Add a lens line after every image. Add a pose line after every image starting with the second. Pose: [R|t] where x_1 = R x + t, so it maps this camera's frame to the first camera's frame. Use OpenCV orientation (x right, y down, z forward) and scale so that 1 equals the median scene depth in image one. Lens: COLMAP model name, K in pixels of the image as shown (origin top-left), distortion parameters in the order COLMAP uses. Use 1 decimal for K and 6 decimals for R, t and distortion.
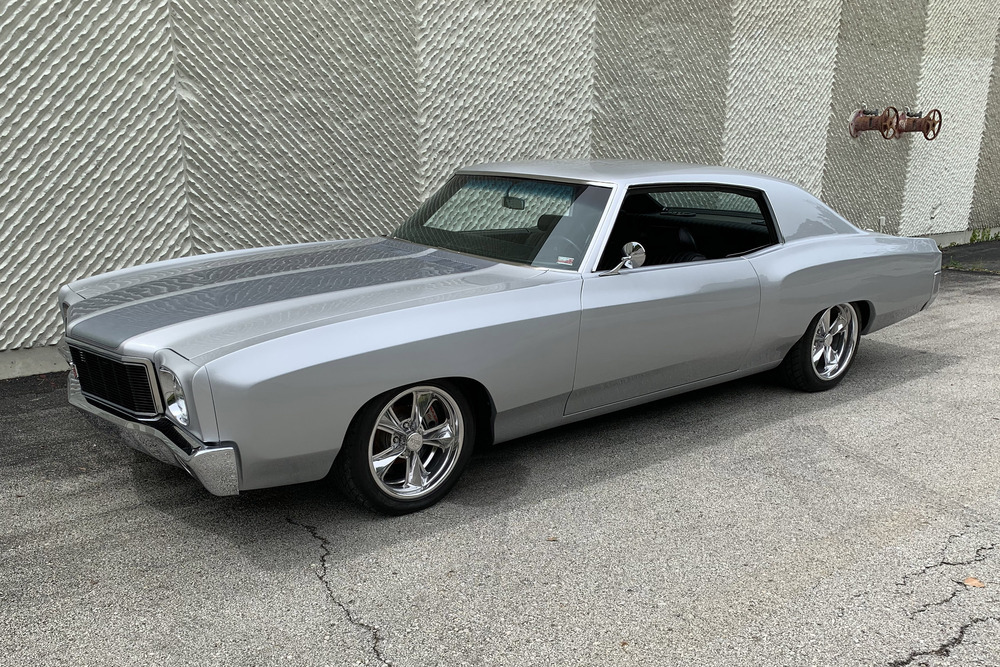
lens RADIAL K [[839.1, 0, 454.6], [0, 839.1, 408.0], [0, 0, 1]] dist [0.024677, -0.036977]
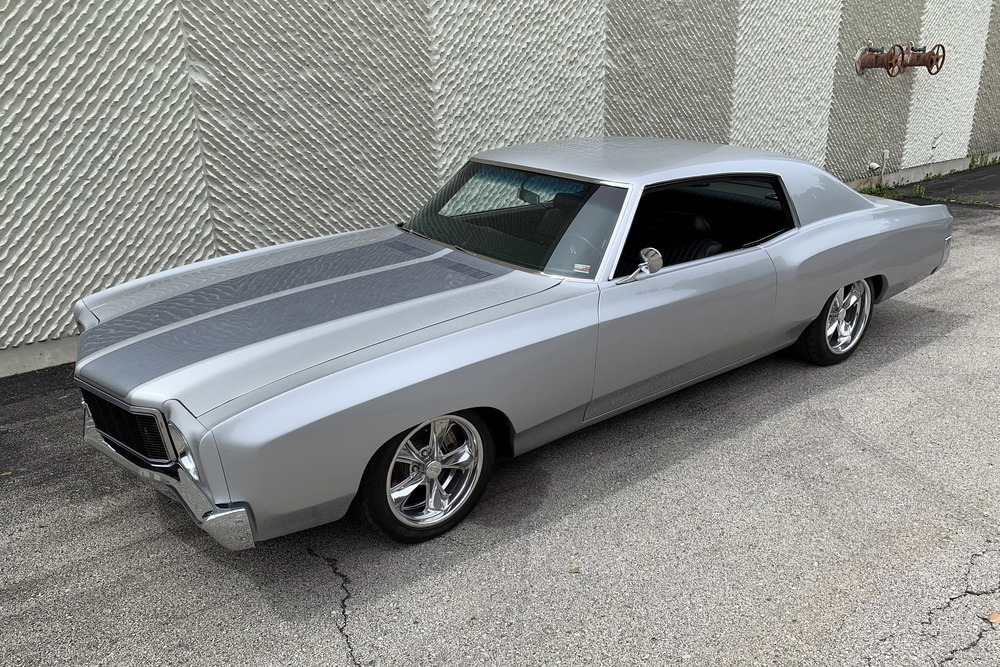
lens RADIAL K [[774.8, 0, 482.7], [0, 774.8, 360.1], [0, 0, 1]] dist [0.014591, -0.015391]
pose [[0.999654, -0.026280, 0.000967, 0.007534], [0.026151, 0.997295, 0.068688, -0.089638], [-0.002769, -0.068639, 0.997638, 0.055665]]
